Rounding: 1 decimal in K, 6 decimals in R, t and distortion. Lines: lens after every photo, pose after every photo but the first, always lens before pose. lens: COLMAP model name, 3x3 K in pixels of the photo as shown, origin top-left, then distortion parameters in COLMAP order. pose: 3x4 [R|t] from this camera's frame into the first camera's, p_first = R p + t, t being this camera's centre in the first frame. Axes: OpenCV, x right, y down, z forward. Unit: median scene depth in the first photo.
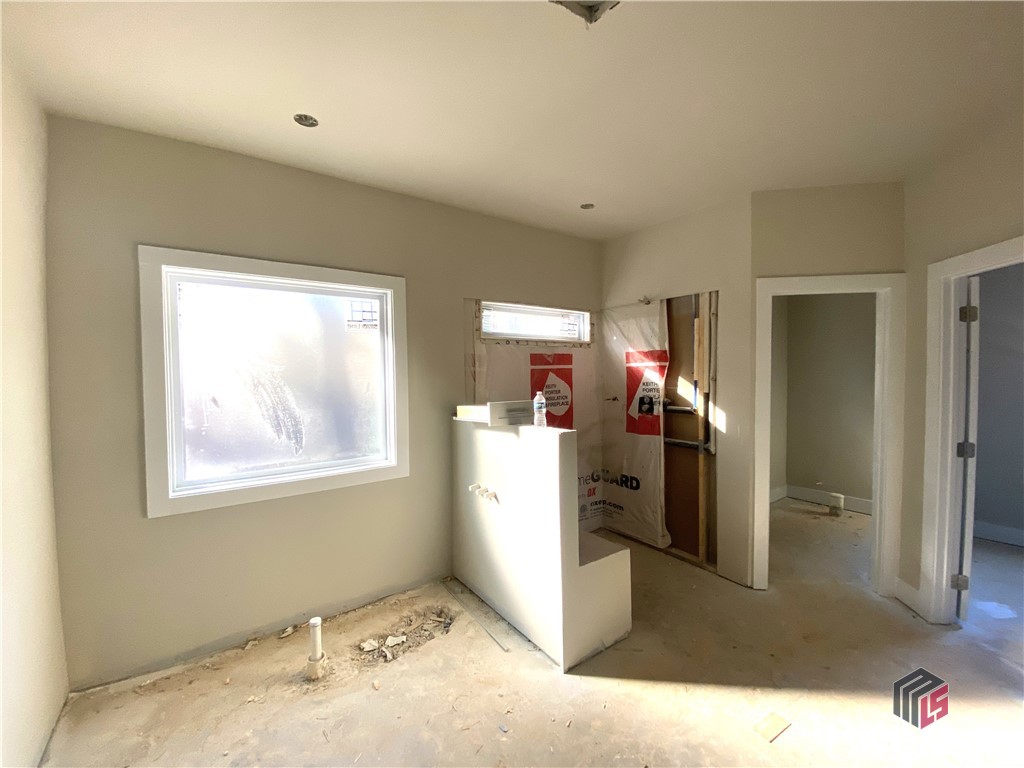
lens RADIAL K [[414.8, 0, 512.0], [0, 414.8, 384.0], [0, 0, 1]] dist [0.019268, -0.018863]
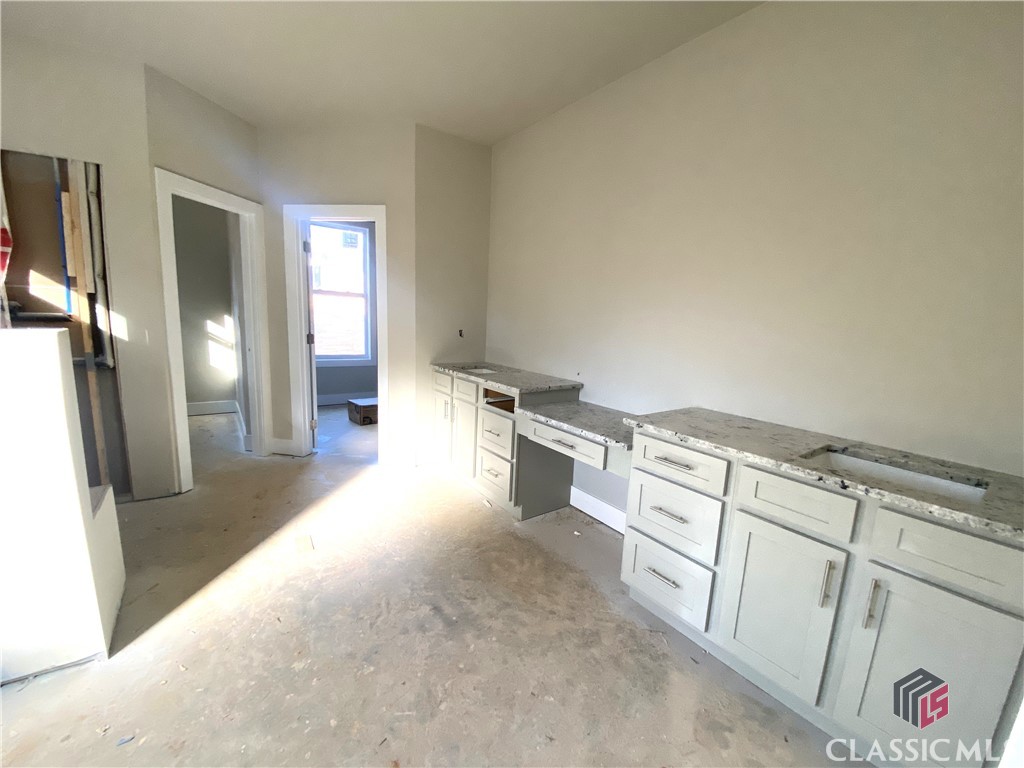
lens RADIAL K [[414.8, 0, 512.0], [0, 414.8, 384.0], [0, 0, 1]] dist [0.019268, -0.018863]
pose [[-0.007339, -0.149546, 0.988728, -0.355291], [-0.013600, 0.988678, 0.149438, 0.063935], [-0.999881, -0.012349, -0.009290, 0.200575]]
